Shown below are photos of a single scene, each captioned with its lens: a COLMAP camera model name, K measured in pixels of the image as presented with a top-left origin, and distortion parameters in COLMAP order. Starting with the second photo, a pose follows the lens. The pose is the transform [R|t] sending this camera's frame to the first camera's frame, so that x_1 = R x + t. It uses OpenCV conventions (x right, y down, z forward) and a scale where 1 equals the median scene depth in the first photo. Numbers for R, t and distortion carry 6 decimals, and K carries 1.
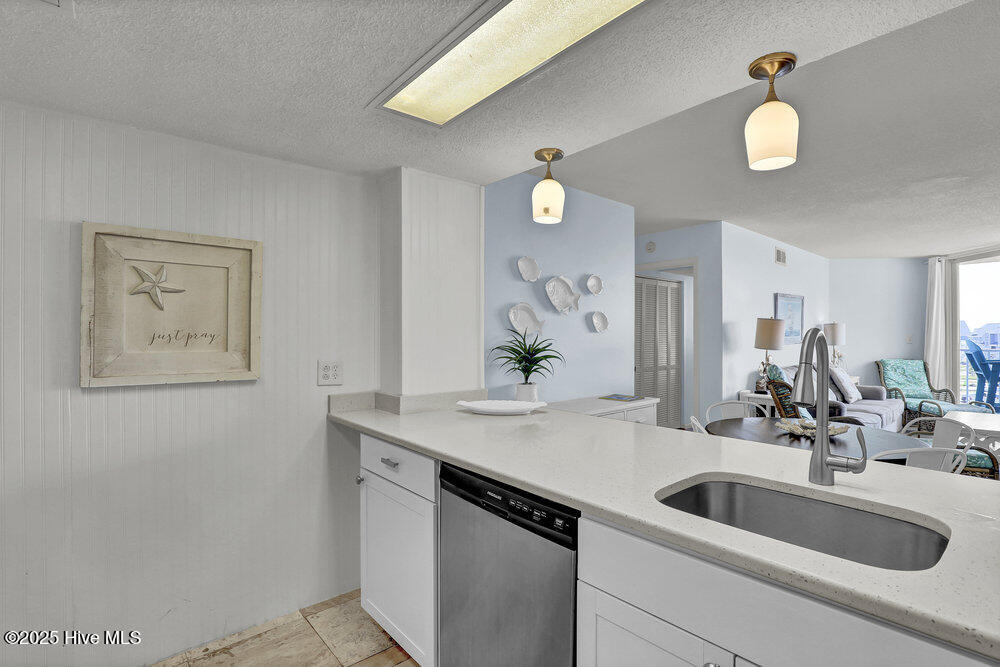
lens RADIAL K [[476.4, 0, 506.3], [0, 476.4, 344.6], [0, 0, 1]] dist [-0.045729, 0.000391]
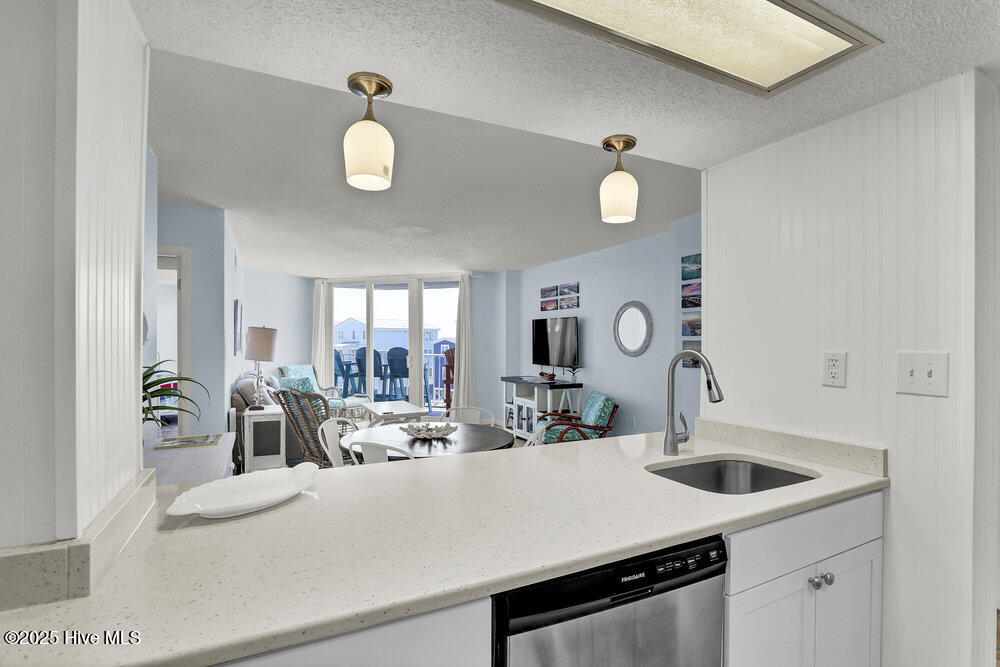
lens RADIAL K [[476.4, 0, 506.3], [0, 476.4, 344.6], [0, 0, 1]] dist [-0.045729, 0.000391]
pose [[0.241119, -0.003258, 0.970490, -0.771565], [0.014653, 0.999893, -0.000284, -0.048506], [-0.970385, 0.014289, 0.241141, 0.991628]]
